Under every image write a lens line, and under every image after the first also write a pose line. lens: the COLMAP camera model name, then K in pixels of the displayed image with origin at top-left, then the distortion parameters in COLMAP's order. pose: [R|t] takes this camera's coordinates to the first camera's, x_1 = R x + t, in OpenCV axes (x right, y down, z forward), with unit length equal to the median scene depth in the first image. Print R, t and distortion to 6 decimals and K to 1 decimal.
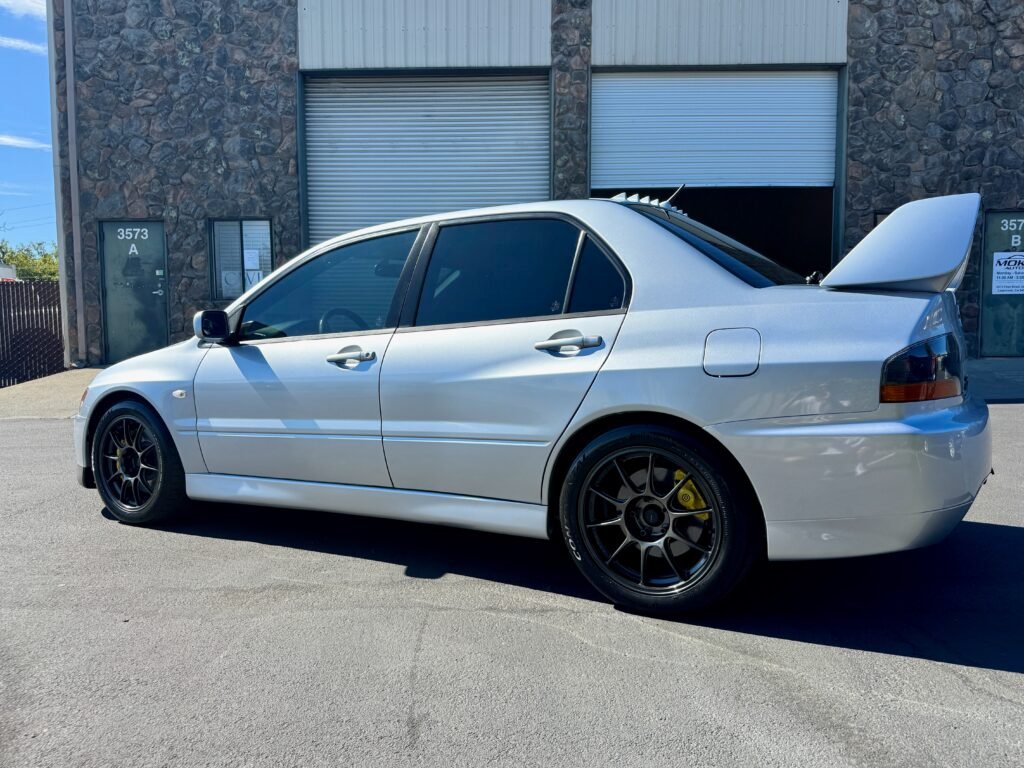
lens RADIAL K [[759.5, 0, 517.3], [0, 759.5, 392.9], [0, 0, 1]] dist [0.005789, -0.016534]
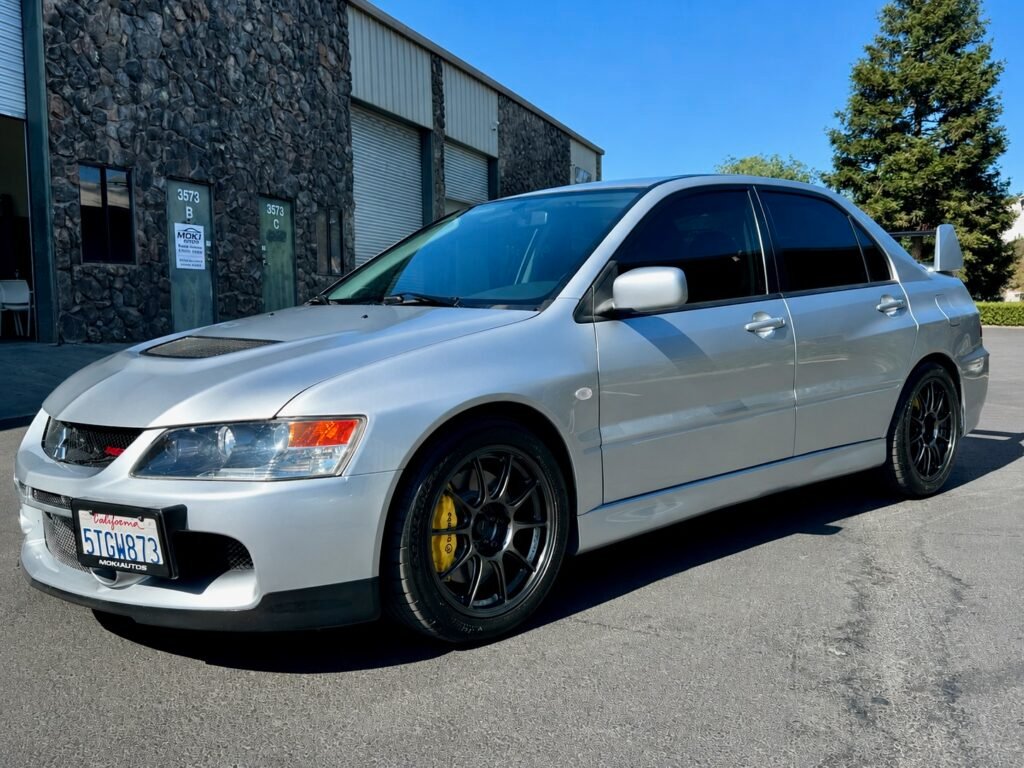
lens RADIAL K [[938.9, 0, 522.0], [0, 938.9, 382.8], [0, 0, 1]] dist [0.098434, -0.174222]
pose [[0.300826, -0.076327, 0.950620, -0.385722], [0.081904, 0.995177, 0.053986, -0.016720], [-0.950155, 0.061619, 0.305627, 0.247228]]
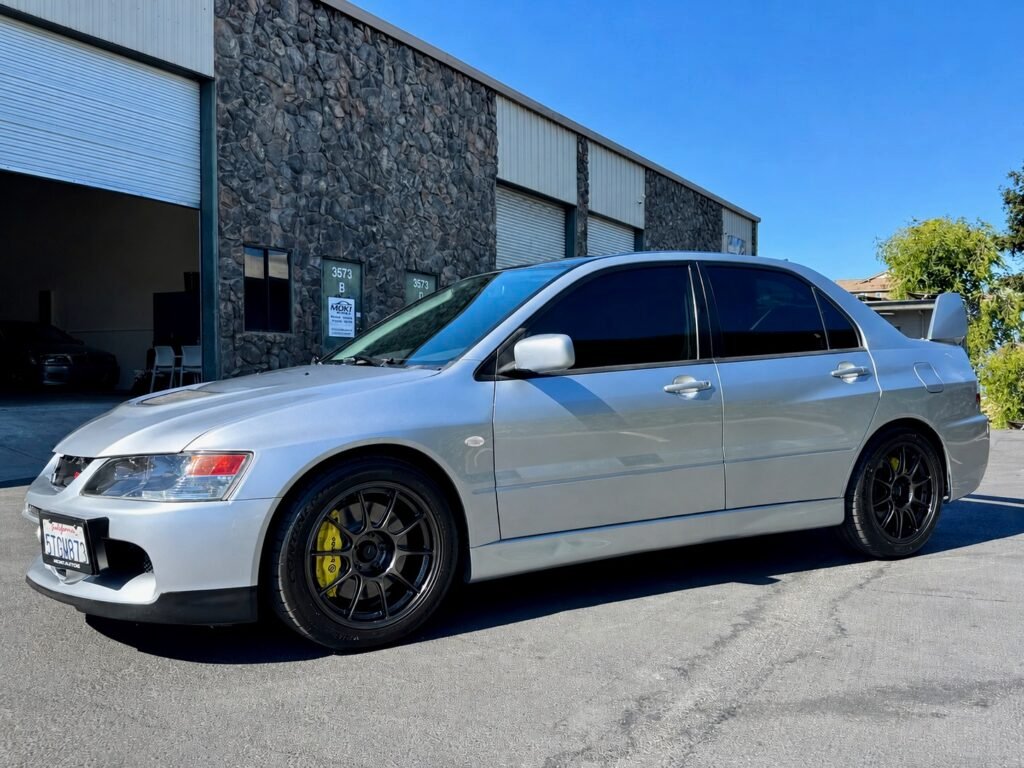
lens RADIAL K [[920.2, 0, 512.0], [0, 920.2, 384.0], [0, 0, 1]] dist [0.218745, -0.544088]
pose [[0.484289, -0.006141, 0.874886, -0.387204], [0.067352, 0.997270, -0.030282, -0.007910], [-0.872312, 0.073590, 0.483380, 0.165132]]
